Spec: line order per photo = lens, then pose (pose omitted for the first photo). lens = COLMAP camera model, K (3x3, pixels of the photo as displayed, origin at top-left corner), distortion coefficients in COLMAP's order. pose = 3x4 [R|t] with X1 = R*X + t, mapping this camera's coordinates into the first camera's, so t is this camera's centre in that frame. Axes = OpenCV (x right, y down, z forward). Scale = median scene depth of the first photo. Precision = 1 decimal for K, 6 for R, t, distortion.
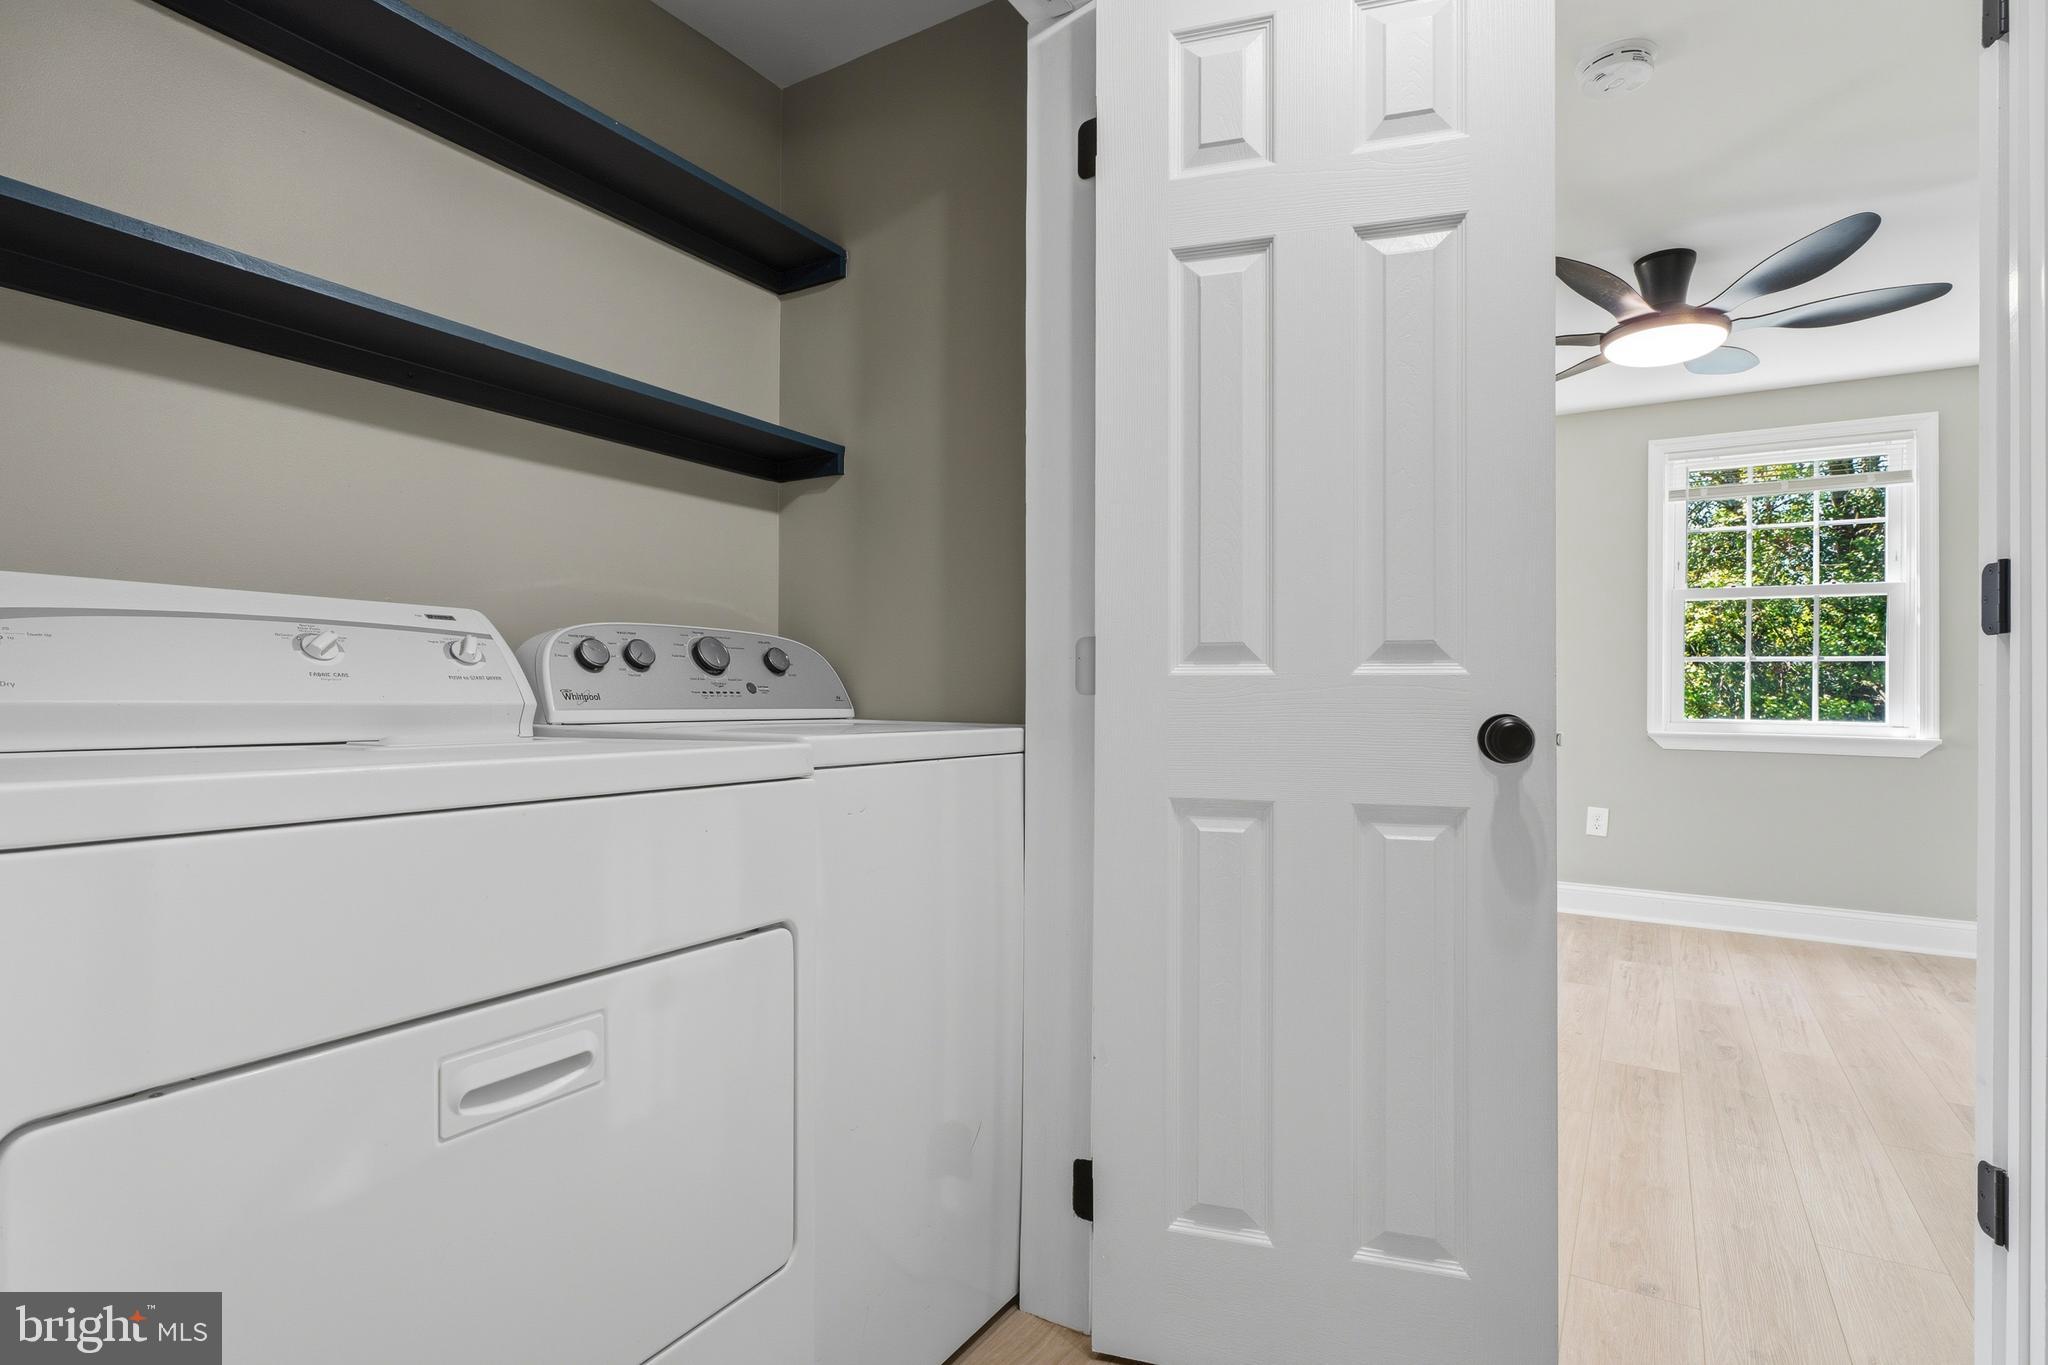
lens RADIAL K [[1016.1, 0, 1024.9], [0, 1016.1, 680.7], [0, 0, 1]] dist [0.002083, 0.000098]
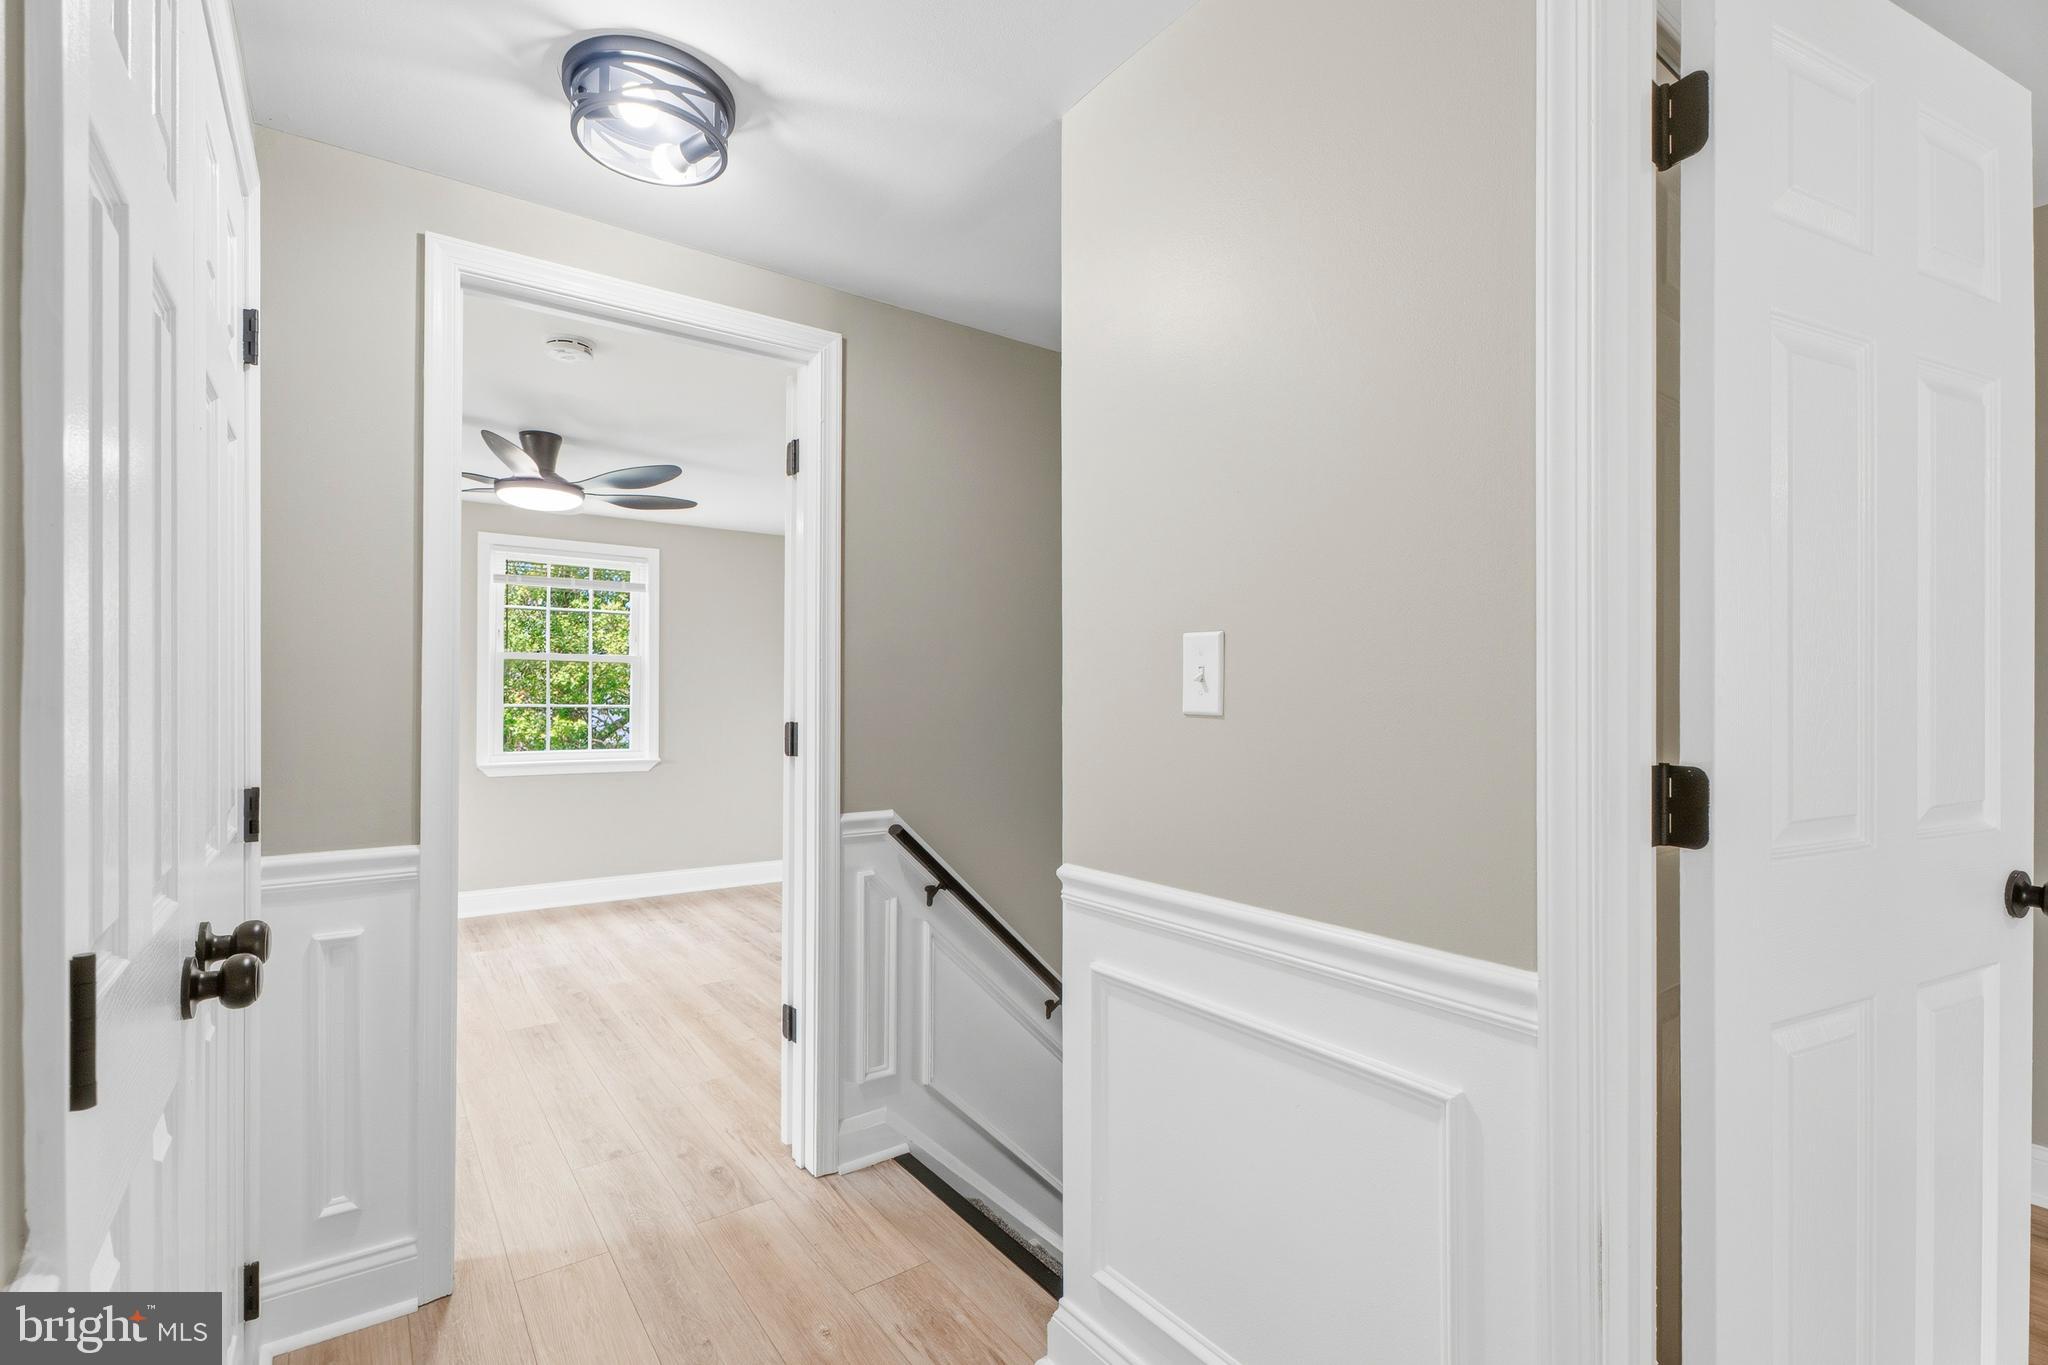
lens RADIAL K [[941.4, 0, 1024.3], [0, 941.4, 682.0], [0, 0, 1]] dist [-0.002584, -0.001096]
pose [[0.373565, -0.000579, 0.927604, -0.343197], [-0.012302, 0.999909, 0.005578, -0.108118], [-0.927522, -0.013496, 0.373524, -0.095030]]
